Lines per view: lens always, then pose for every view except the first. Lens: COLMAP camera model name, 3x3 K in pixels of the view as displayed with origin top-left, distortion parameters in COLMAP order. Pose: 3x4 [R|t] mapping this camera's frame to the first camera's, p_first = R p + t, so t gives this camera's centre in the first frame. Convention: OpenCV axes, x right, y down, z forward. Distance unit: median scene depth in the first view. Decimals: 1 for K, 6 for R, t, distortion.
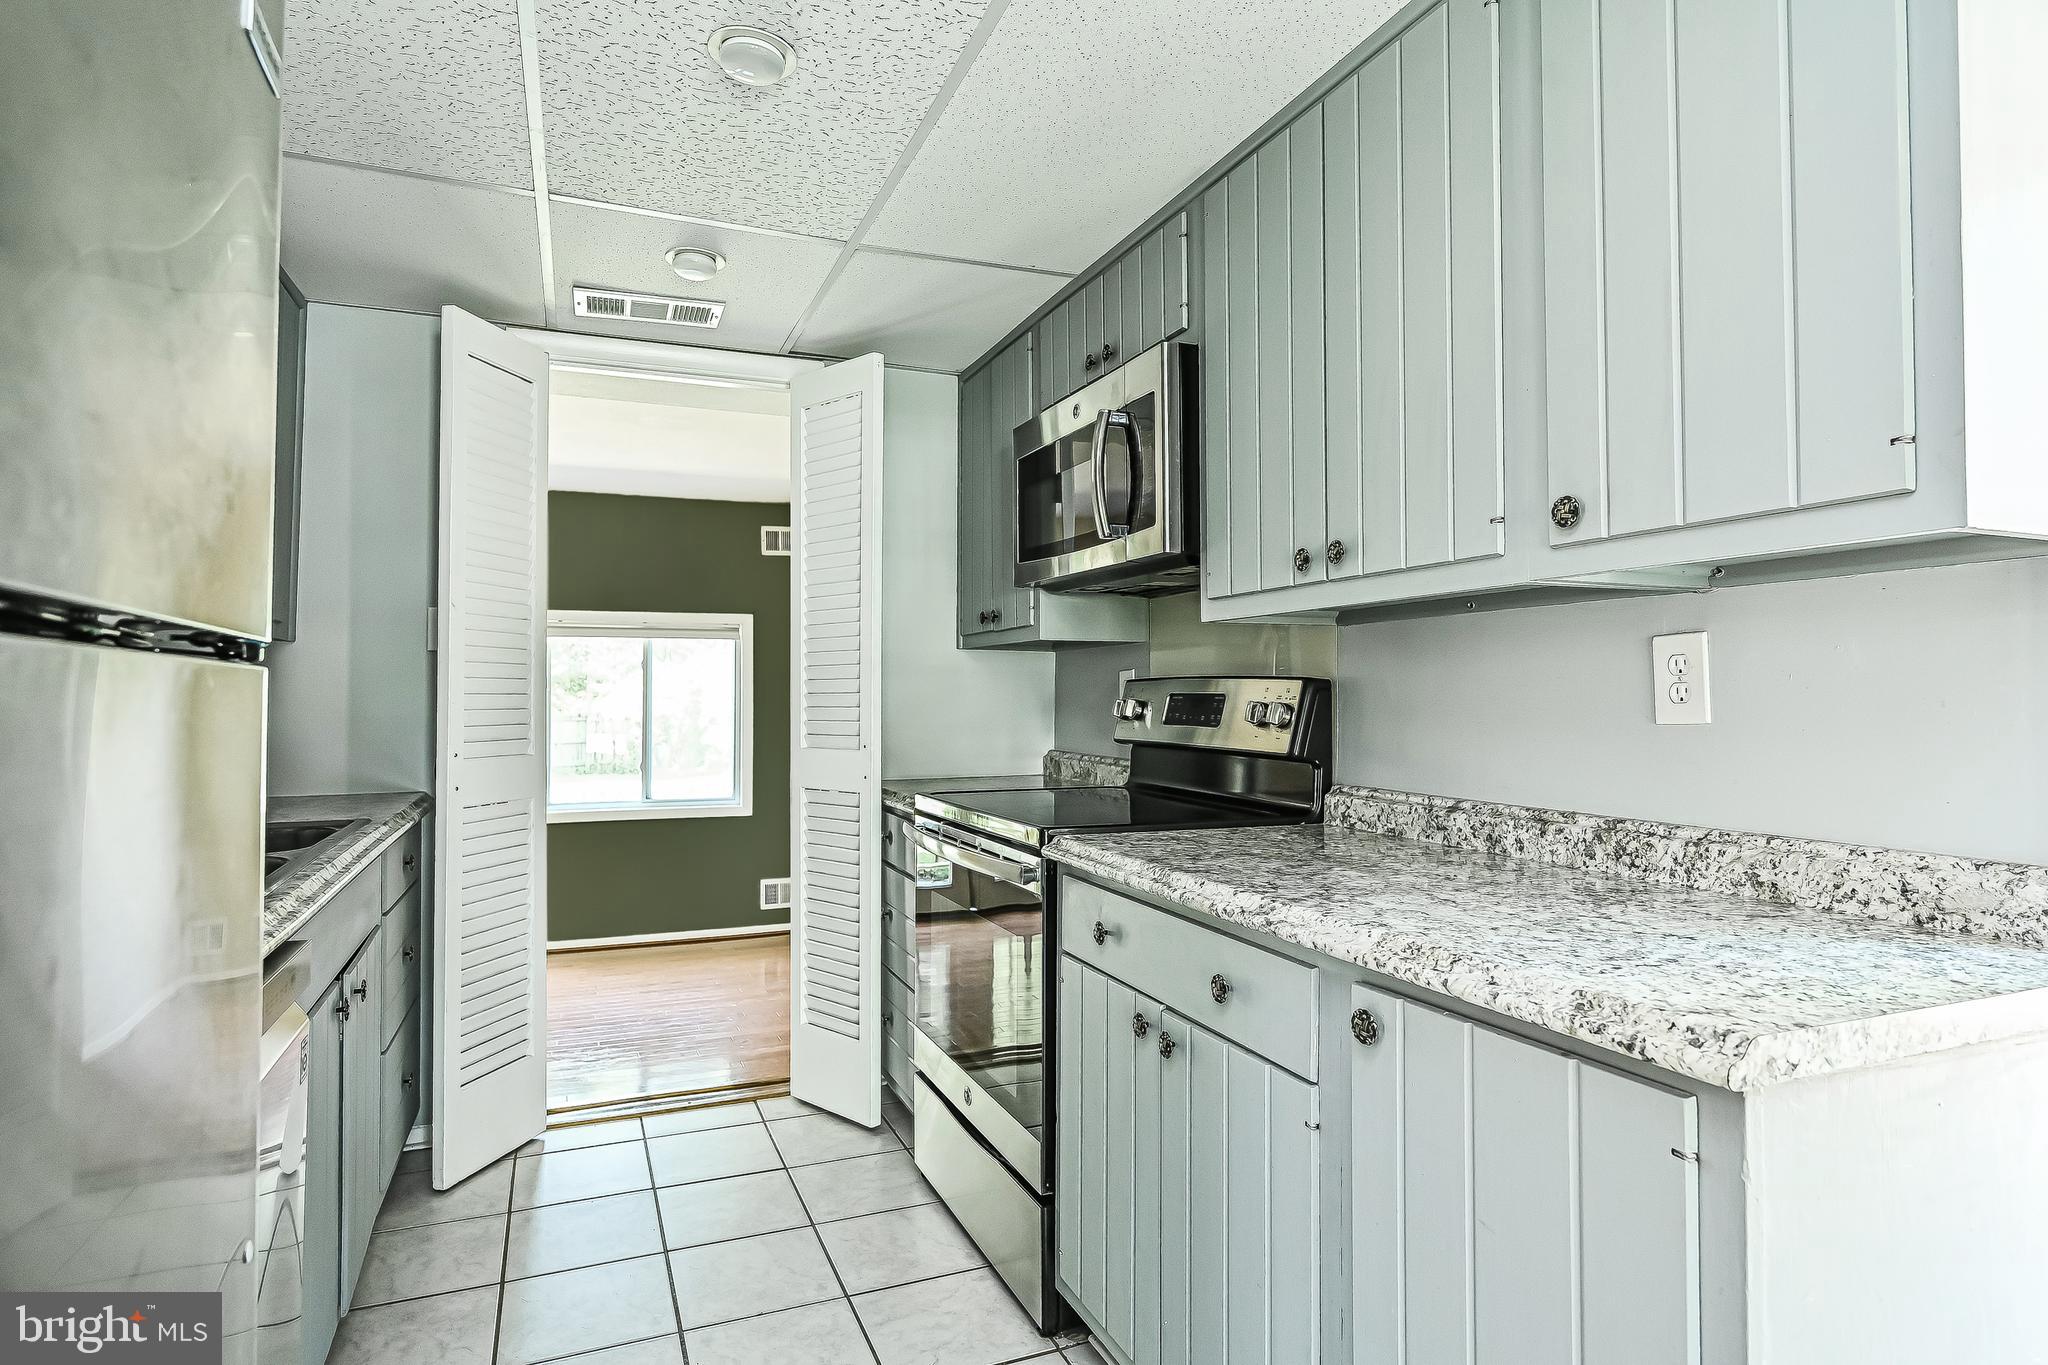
lens RADIAL K [[1088.8, 0, 1018.3], [0, 1088.8, 680.7], [0, 0, 1]] dist [0.001034, -0.002435]
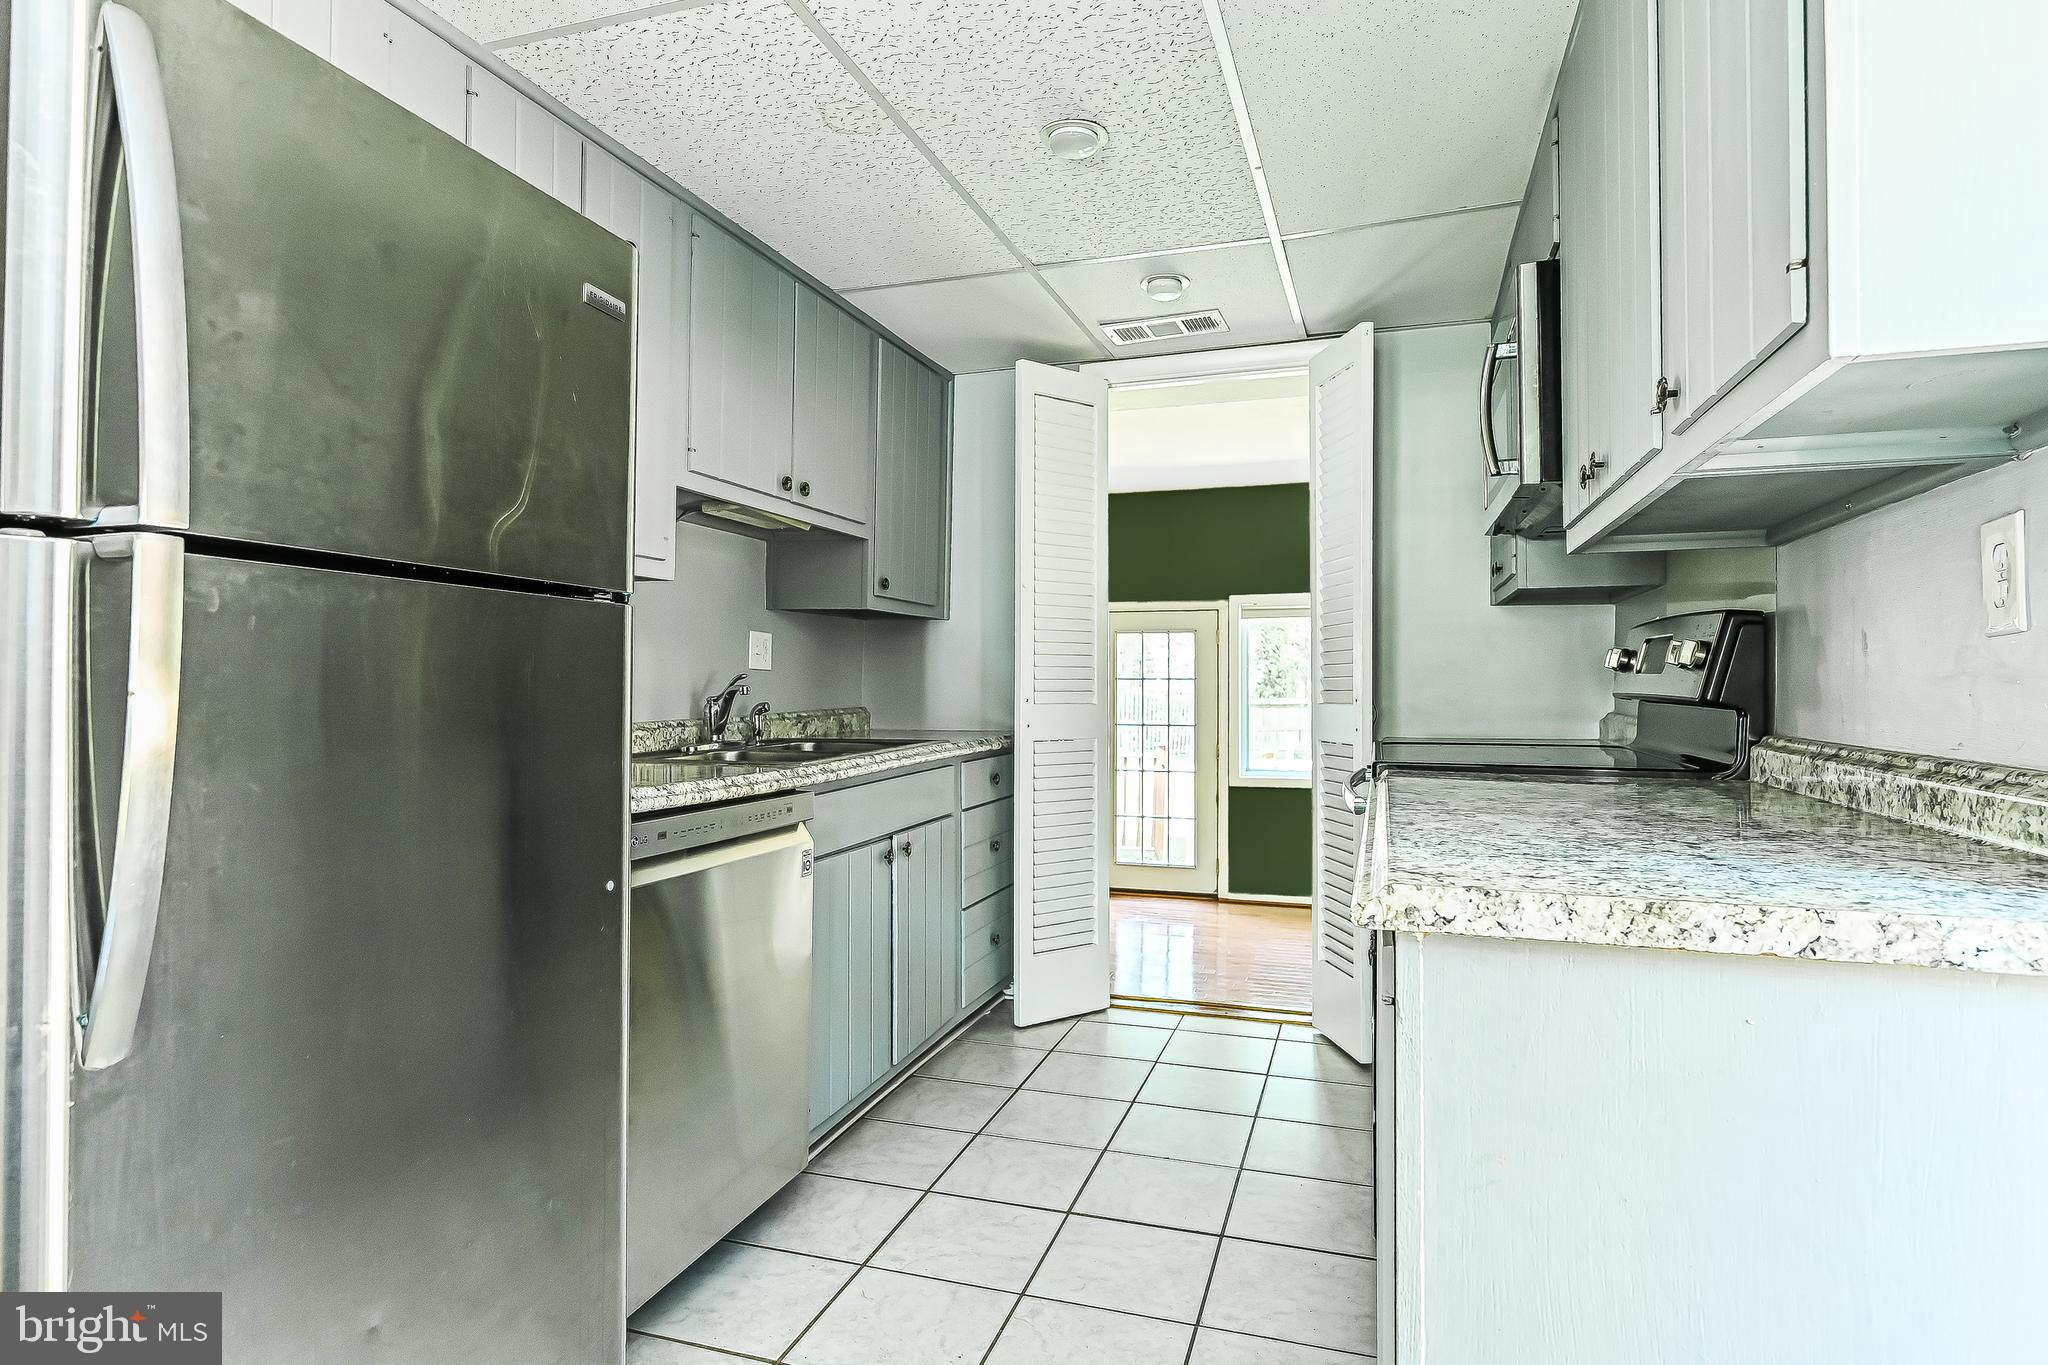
lens RADIAL K [[1088.8, 0, 989.1], [0, 1088.8, 673.7], [0, 0, 1]] dist [0.001034, -0.002435]
pose [[0.753290, -0.005776, -0.657663, 0.329328], [0.009576, 0.999952, 0.002186, 0.033897], [0.657619, -0.007944, 0.753309, -0.023982]]
